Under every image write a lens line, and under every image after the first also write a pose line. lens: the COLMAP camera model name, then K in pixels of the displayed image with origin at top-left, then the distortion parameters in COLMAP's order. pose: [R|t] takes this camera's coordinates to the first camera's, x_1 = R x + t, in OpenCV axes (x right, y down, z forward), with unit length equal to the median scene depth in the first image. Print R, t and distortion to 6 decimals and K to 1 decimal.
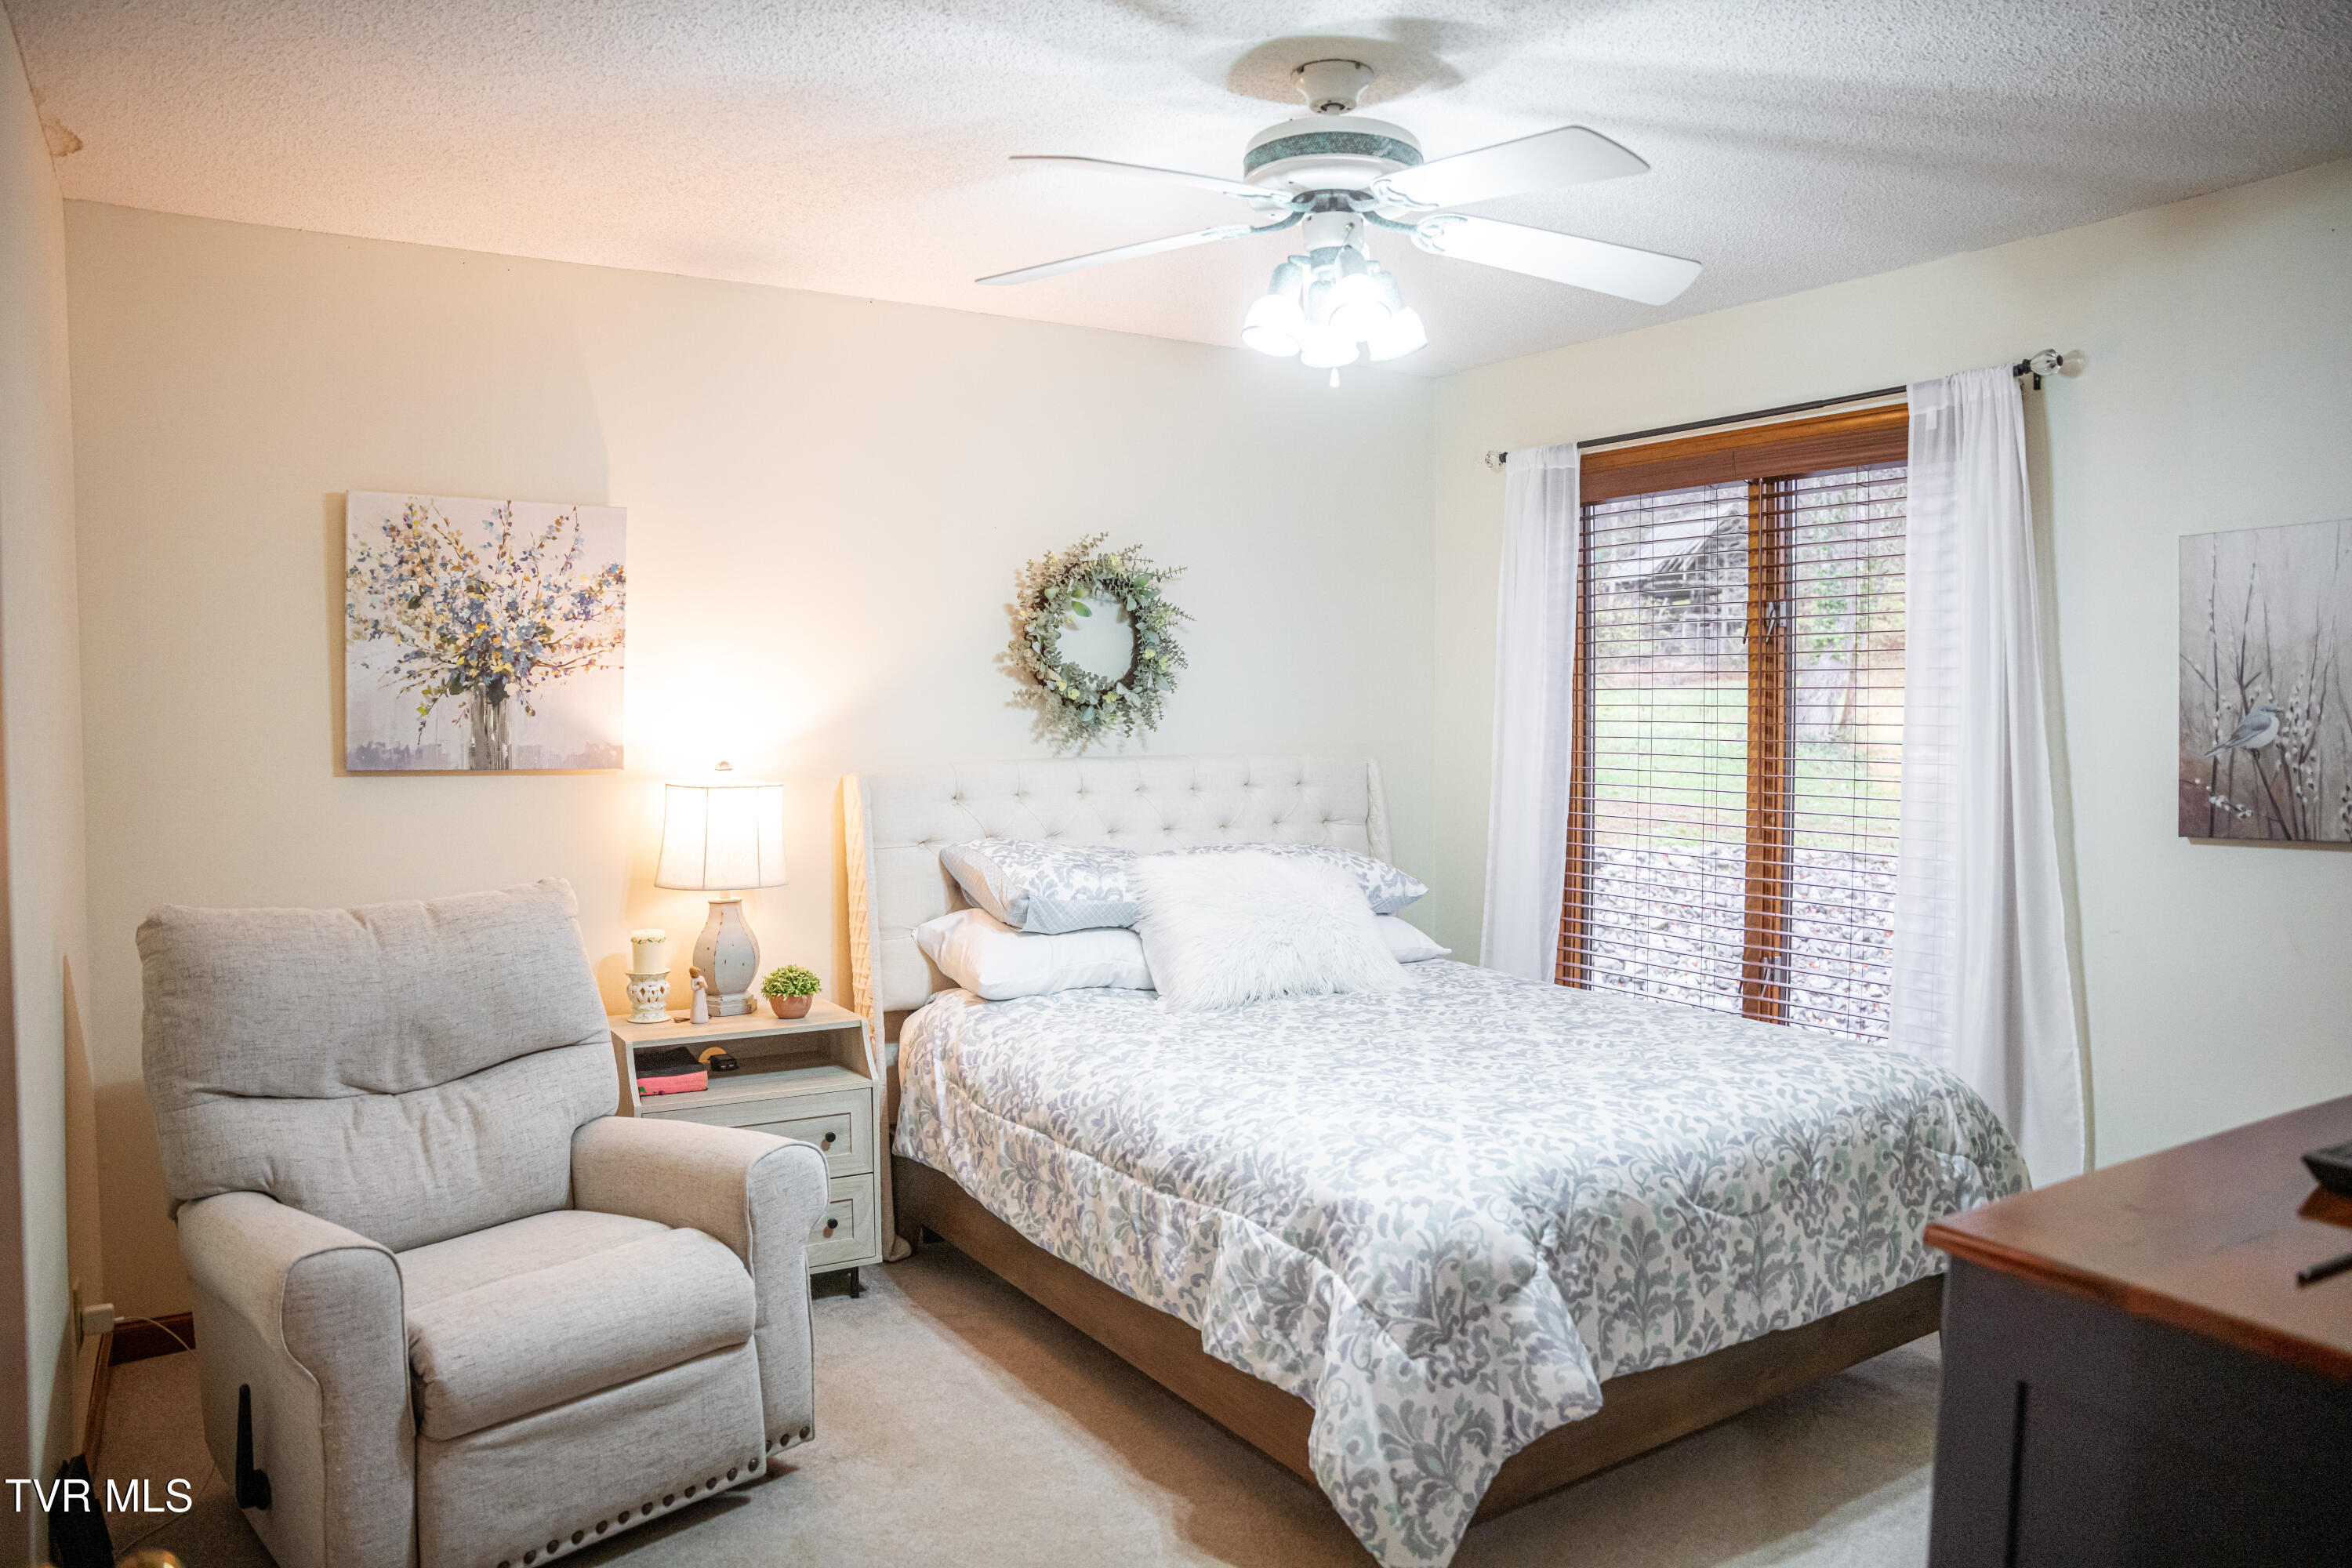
lens RADIAL K [[1652.9, 0, 1192.6], [0, 1652.9, 771.3], [0, 0, 1]] dist [-0.191778, 0.176627]
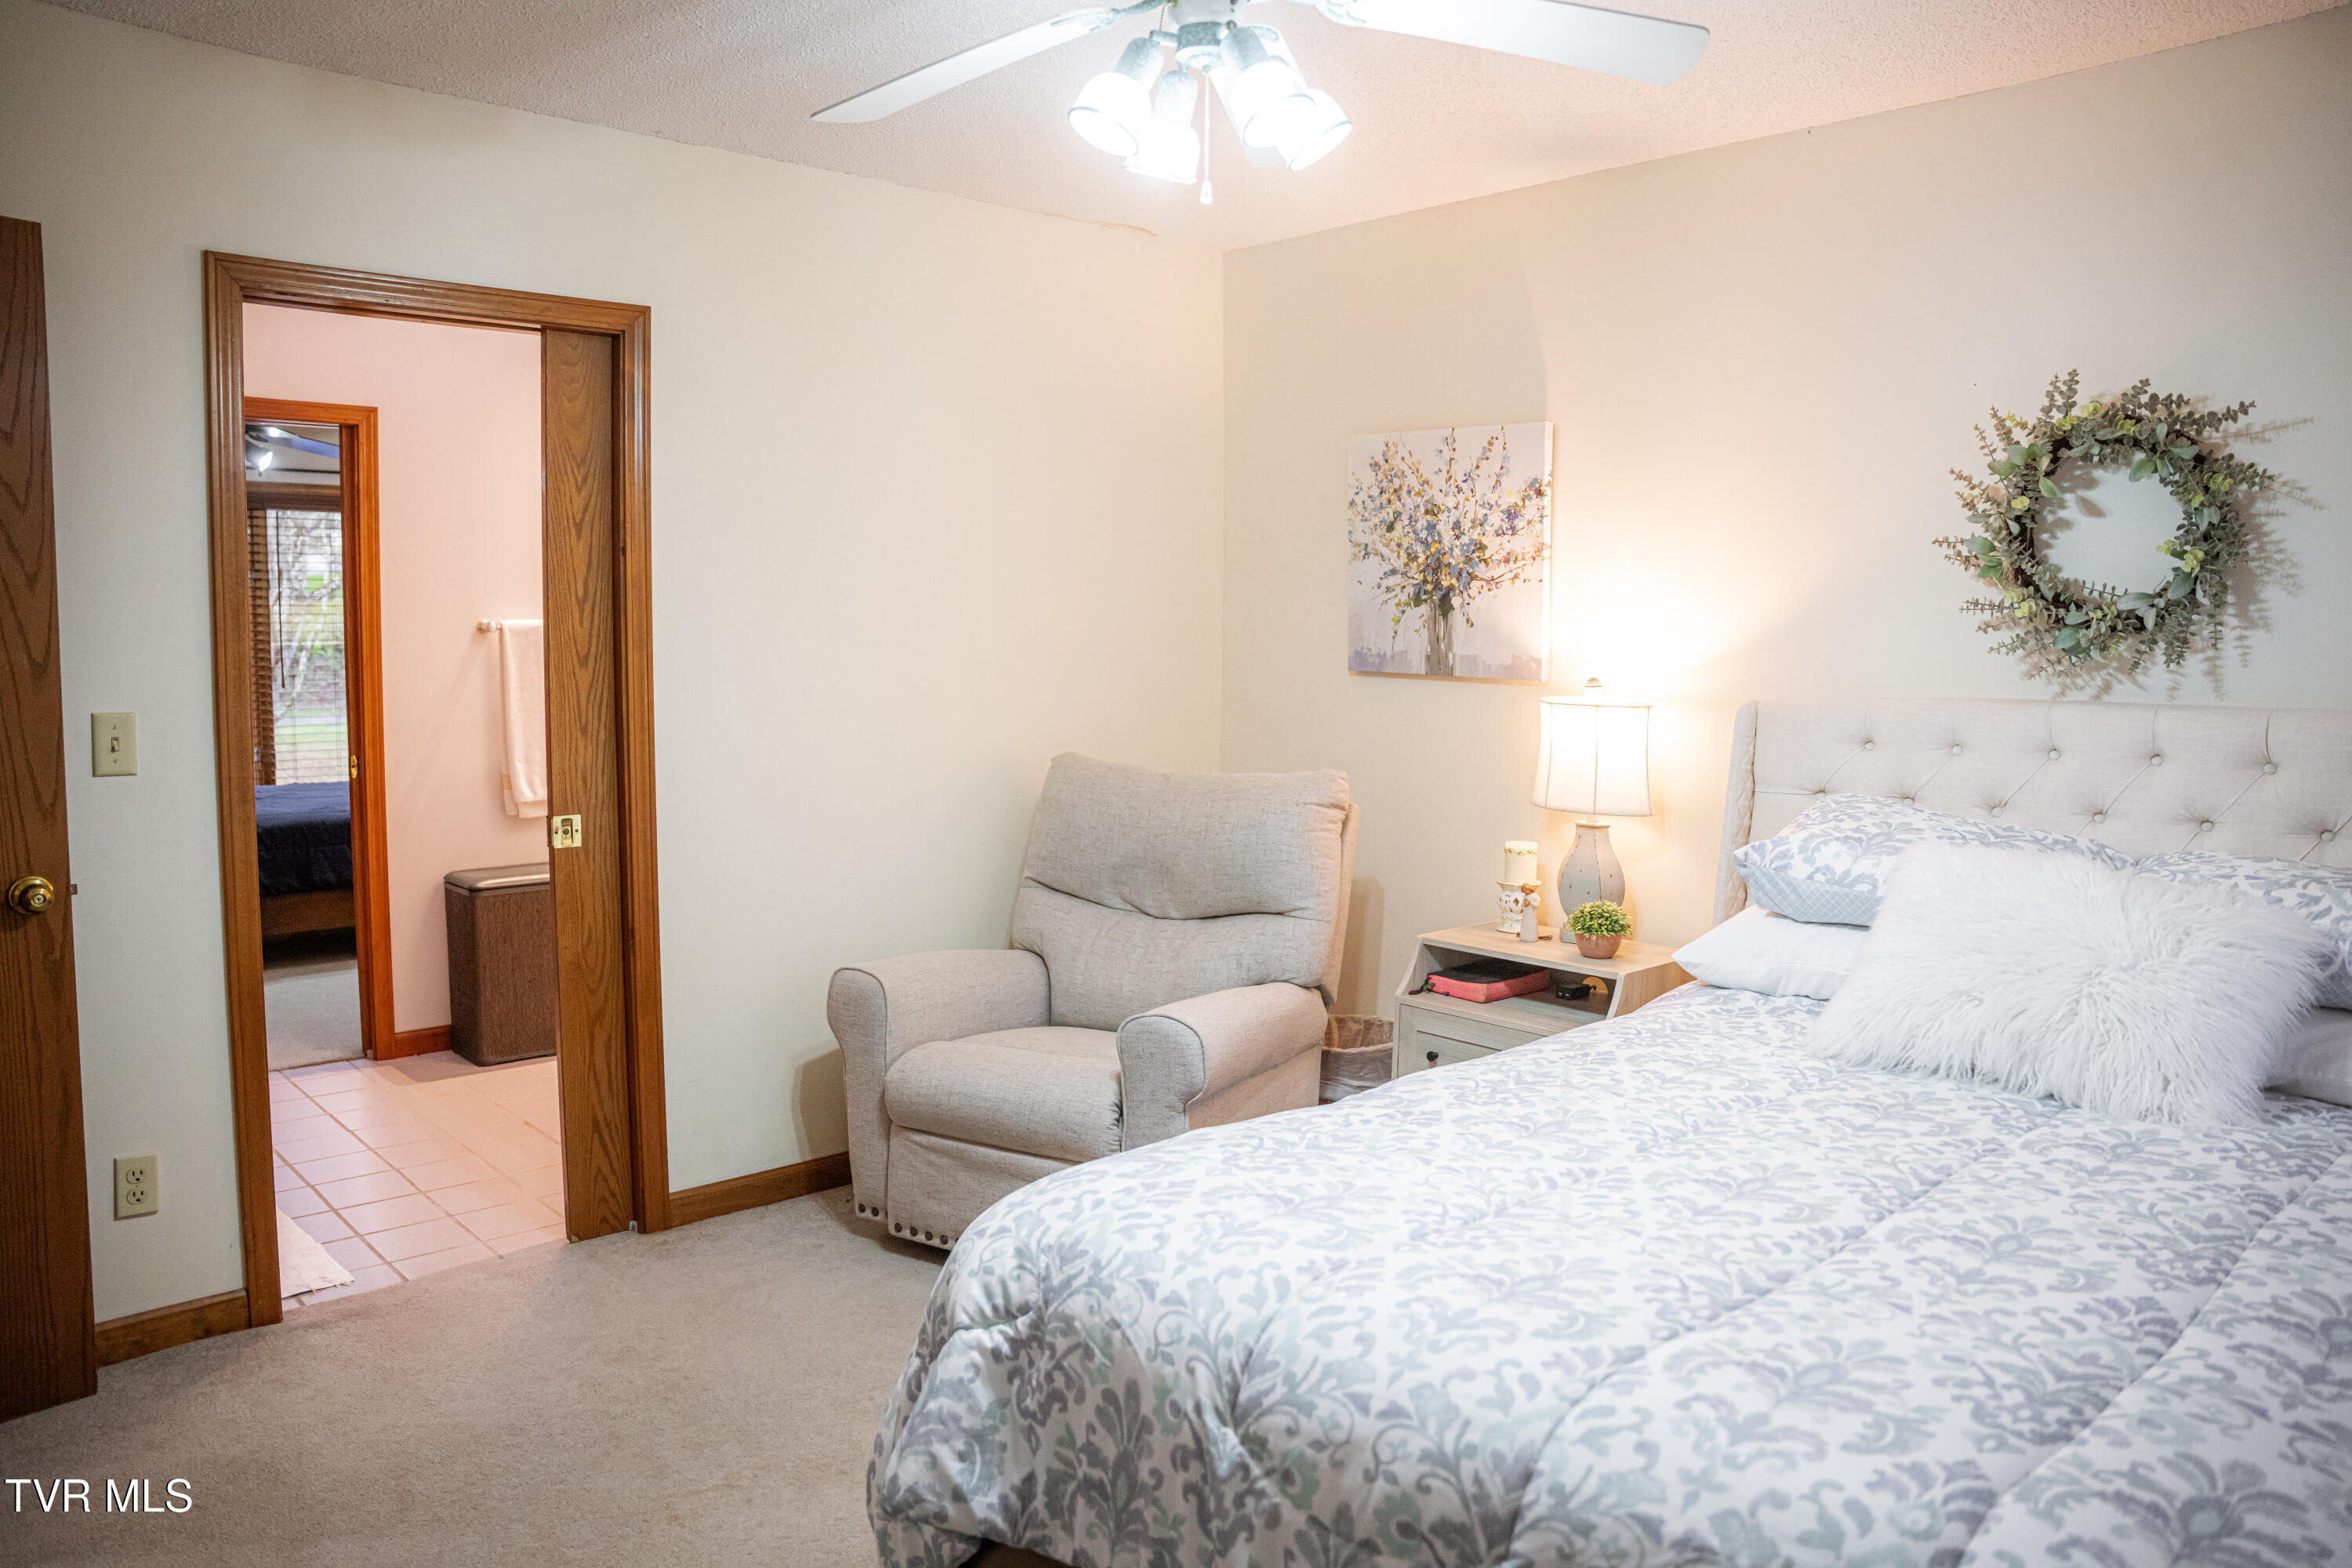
lens RADIAL K [[1652.9, 0, 1192.6], [0, 1652.9, 771.3], [0, 0, 1]] dist [-0.191778, 0.176627]
pose [[0.165636, 0.087972, -0.982255, 0.651442], [-0.046807, 0.995592, 0.081274, -0.019454], [0.985076, 0.032514, 0.169024, 0.648672]]
